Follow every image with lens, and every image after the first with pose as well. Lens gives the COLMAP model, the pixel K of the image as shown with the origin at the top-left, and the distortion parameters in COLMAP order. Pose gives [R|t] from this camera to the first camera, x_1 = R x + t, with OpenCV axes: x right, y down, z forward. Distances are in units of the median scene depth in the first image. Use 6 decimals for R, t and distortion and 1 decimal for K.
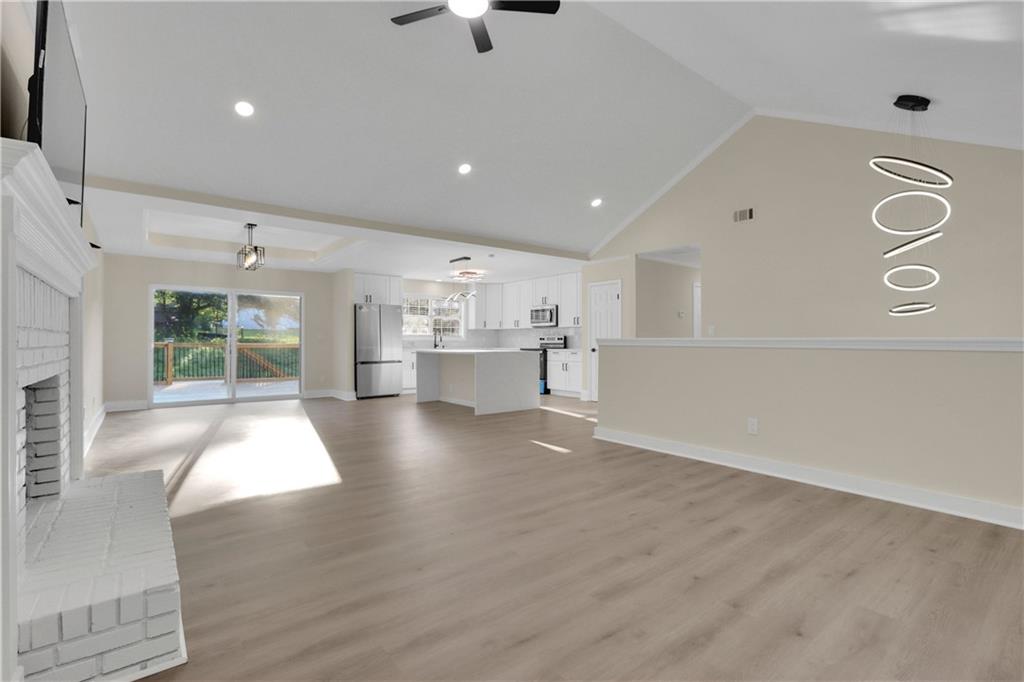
lens RADIAL K [[480.9, 0, 510.1], [0, 480.9, 338.5], [0, 0, 1]] dist [-0.015197, 0.002287]
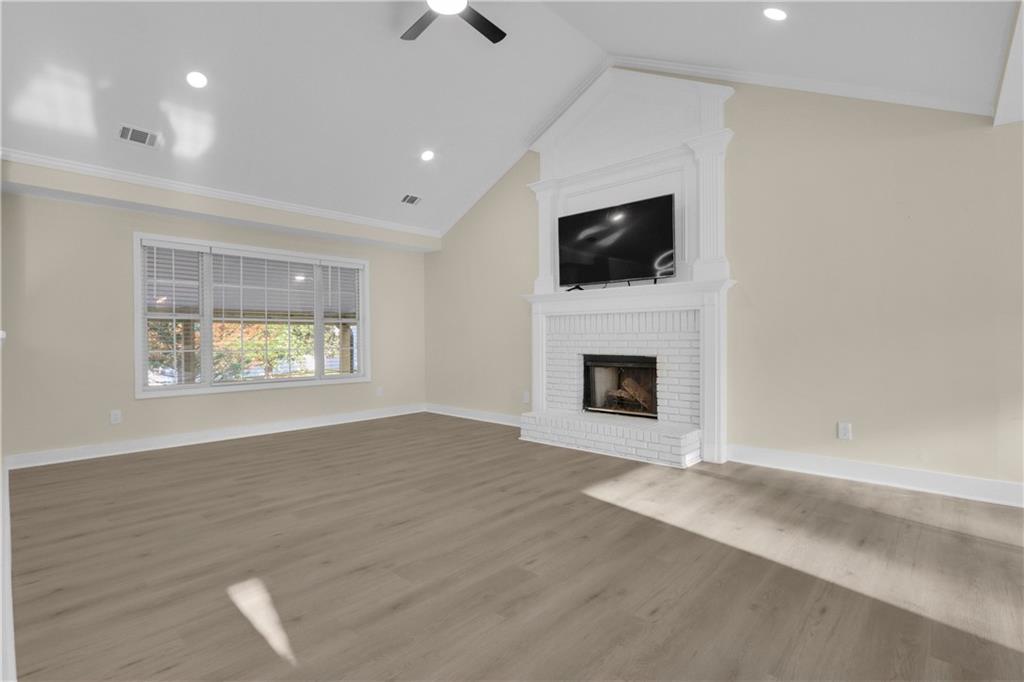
lens RADIAL K [[480.9, 0, 503.2], [0, 480.9, 337.6], [0, 0, 1]] dist [-0.015197, 0.002287]
pose [[-0.989403, 0.006228, -0.145059, -0.056447], [0.007084, 0.999960, -0.005384, 0.009151], [0.145020, -0.006354, -0.989408, 2.011045]]
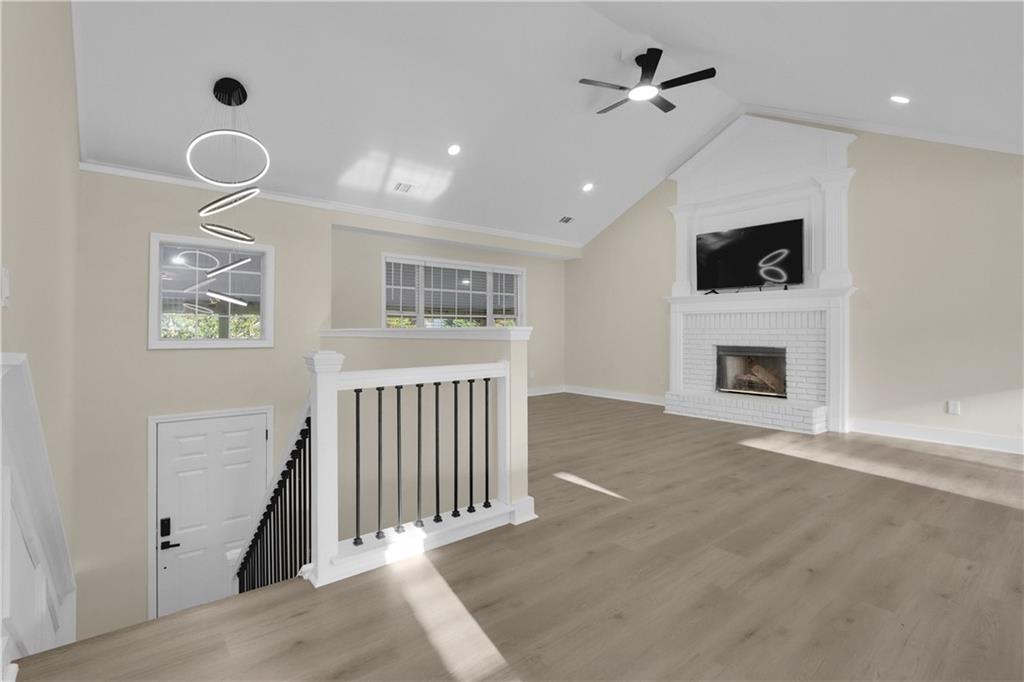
lens RADIAL K [[480.9, 0, 502.0], [0, 480.9, 325.5], [0, 0, 1]] dist [-0.015197, 0.002287]
pose [[-0.999929, -0.003469, -0.011372, 0.343883], [-0.003275, 0.999850, -0.017034, 0.012290], [0.011429, -0.016996, -0.999790, 2.412102]]
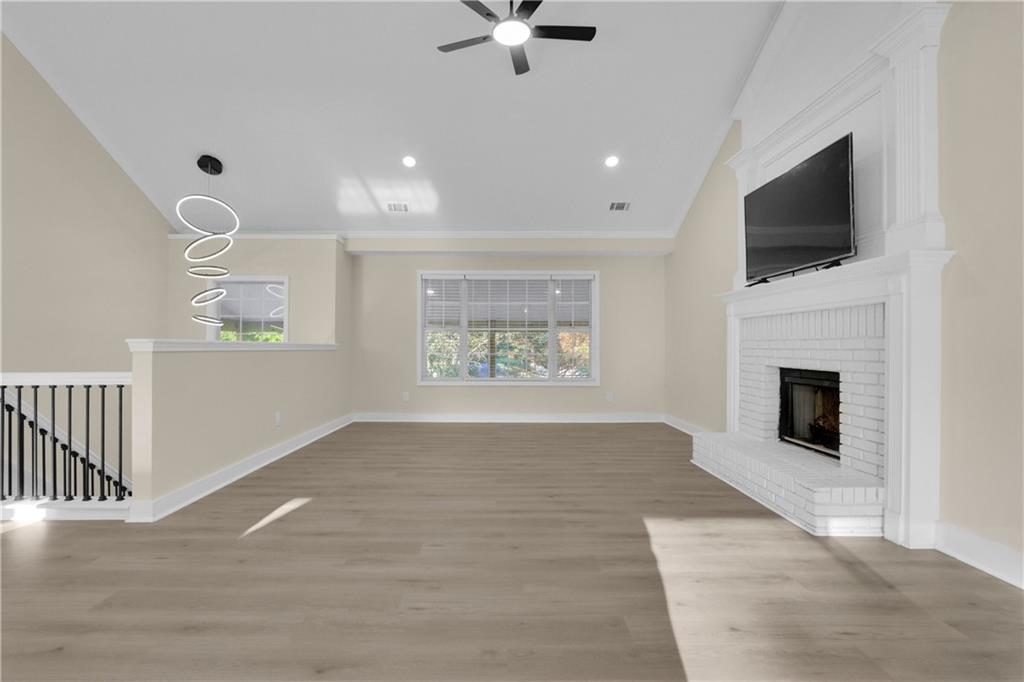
lens RADIAL K [[486.3, 0, 502.4], [0, 486.3, 344.9], [0, 0, 1]] dist [-0.015418, 0.000588]
pose [[-0.788170, 0.000016, 0.615457, -0.750335], [-0.004947, 0.999968, -0.006362, 0.013347], [-0.615437, -0.008059, -0.788145, 1.880314]]
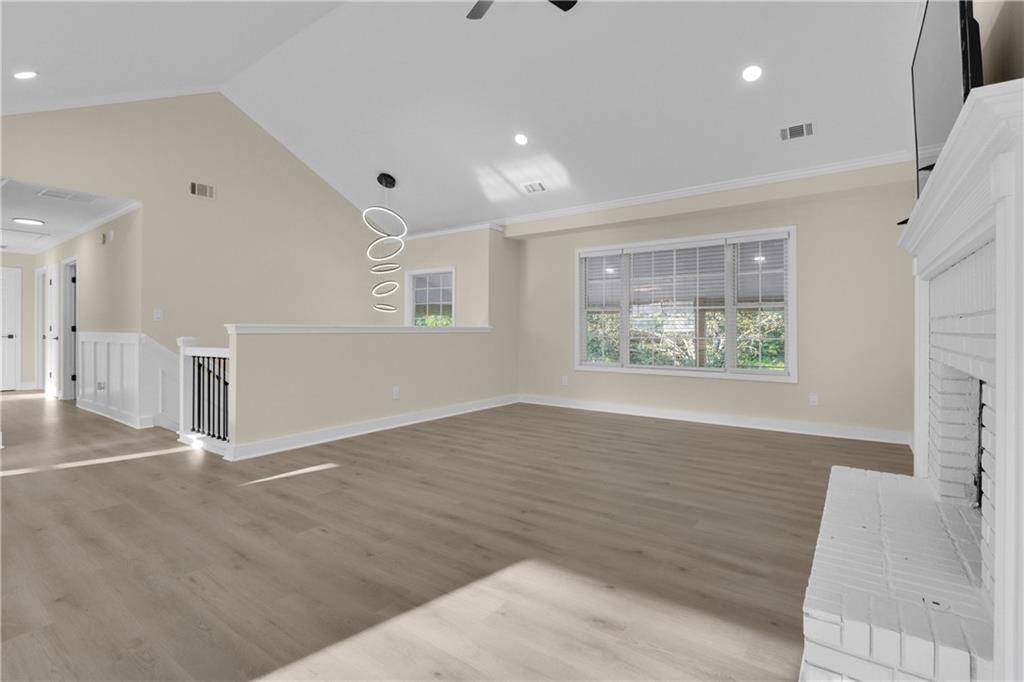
lens RADIAL K [[480.9, 0, 505.9], [0, 480.9, 328.0], [0, 0, 1]] dist [-0.015197, 0.002287]
pose [[-0.264891, 0.000559, 0.964278, -0.996584], [-0.004641, 0.999988, -0.001855, 0.008497], [-0.964267, -0.004967, -0.264885, 1.259998]]
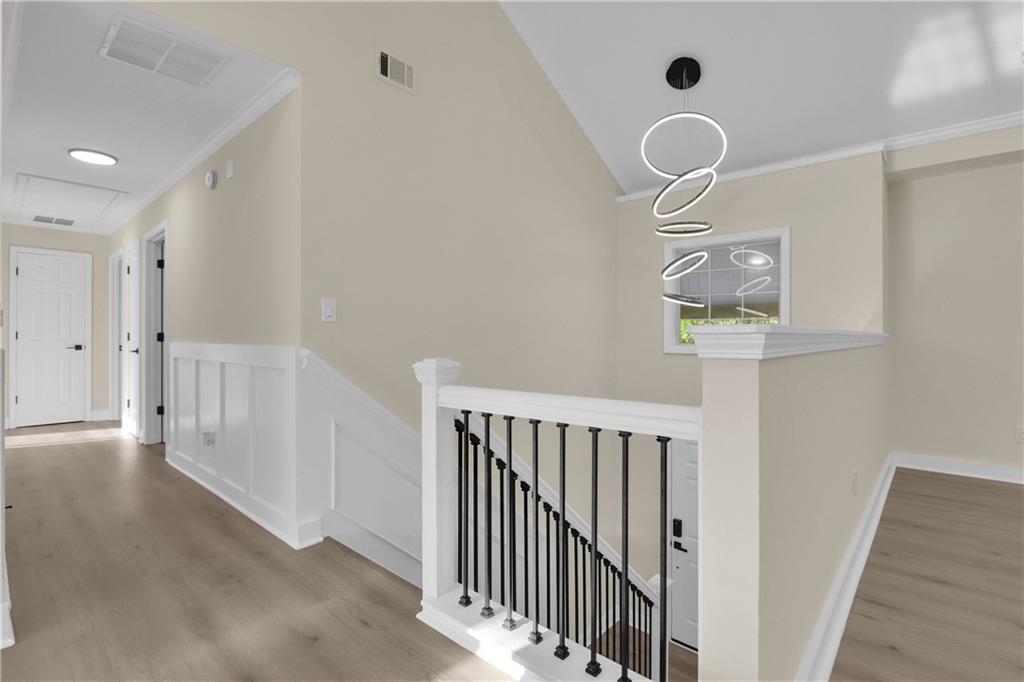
lens RADIAL K [[480.9, 0, 504.7], [0, 480.9, 334.3], [0, 0, 1]] dist [-0.015197, 0.002287]
pose [[-0.167918, 0.001534, 0.985800, 0.009571], [-0.004512, 0.999987, -0.002325, 0.007650], [-0.985791, -0.004839, -0.167909, 1.797090]]
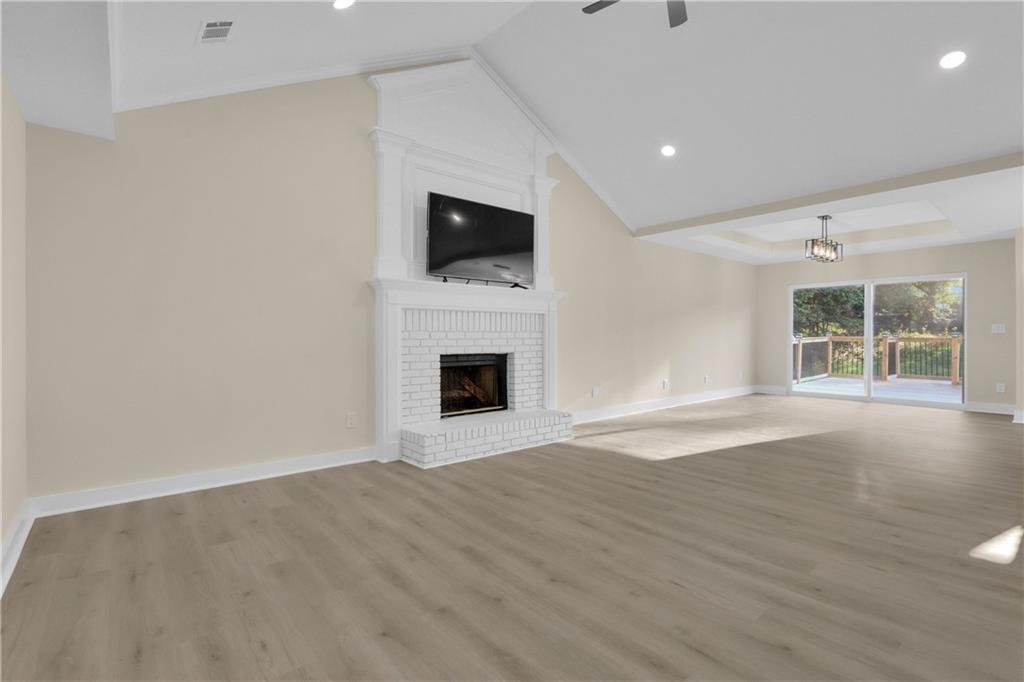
lens RADIAL K [[480.9, 0, 499.1], [0, 480.9, 337.4], [0, 0, 1]] dist [-0.015197, 0.002287]
pose [[0.012964, 0.005220, -0.999902, 0.847424], [0.004957, 0.999974, 0.005284, 0.000716], [0.999904, -0.005025, 0.012937, 0.650445]]
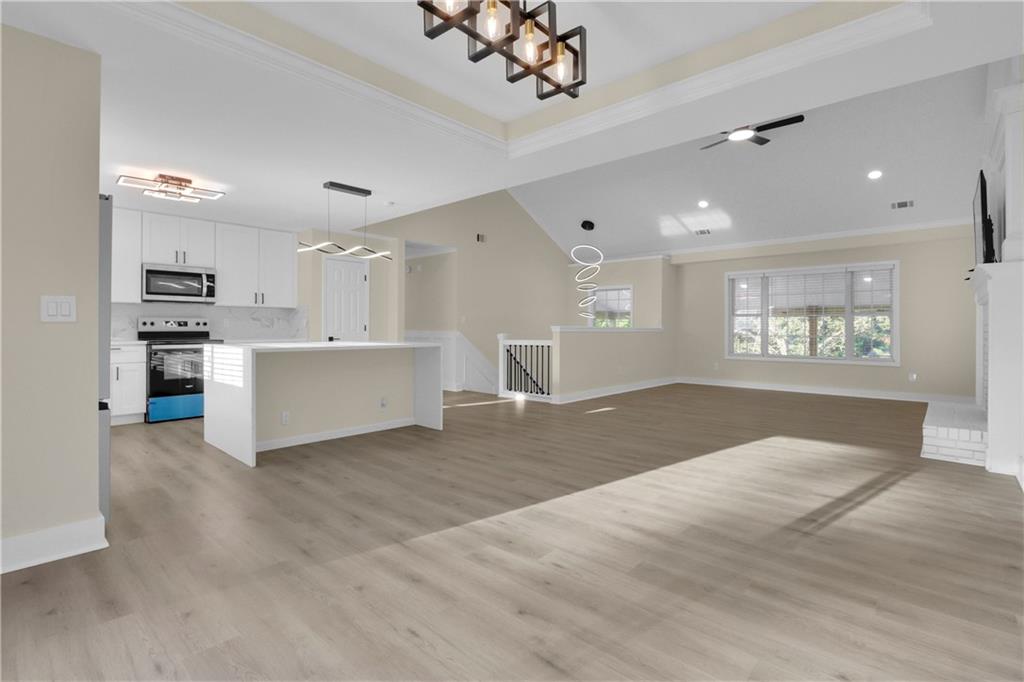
lens RADIAL K [[486.3, 0, 502.2], [0, 486.3, 326.9], [0, 0, 1]] dist [-0.015418, 0.000588]
pose [[-0.155693, 0.003158, 0.987800, -1.700302], [-0.008136, 0.999957, -0.004479, 0.014539], [-0.987772, -0.008734, -0.155660, 2.141482]]
